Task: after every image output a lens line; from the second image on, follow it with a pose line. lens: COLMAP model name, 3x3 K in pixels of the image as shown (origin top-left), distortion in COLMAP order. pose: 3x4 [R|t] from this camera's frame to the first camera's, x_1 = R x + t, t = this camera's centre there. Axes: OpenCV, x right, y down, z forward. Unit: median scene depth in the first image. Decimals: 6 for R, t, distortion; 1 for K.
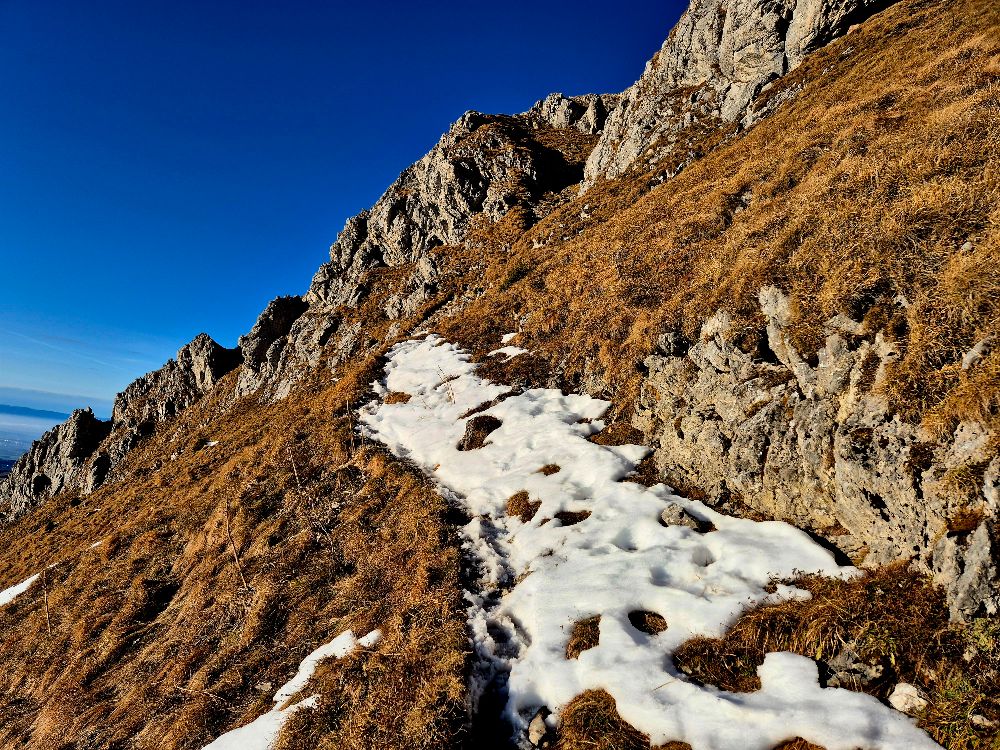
lens RADIAL K [[668.1, 0, 499.0], [0, 668.1, 374.5], [0, 0, 1]] dist [0.055171, -0.004498]
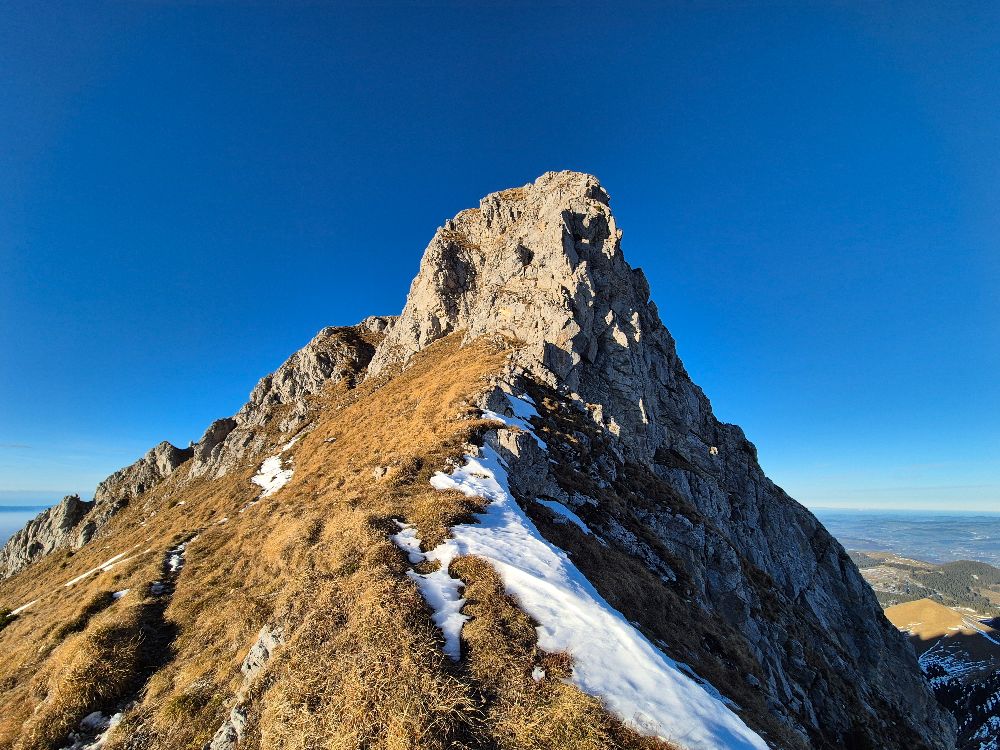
lens RADIAL K [[402.1, 0, 503.7], [0, 402.1, 382.6], [0, 0, 1]] dist [-0.001103, 0.000126]
pose [[0.950339, -0.032175, 0.309550, 0.089889], [0.075974, 0.988534, -0.130494, -0.015213], [-0.301802, 0.147531, 0.941887, -0.333502]]
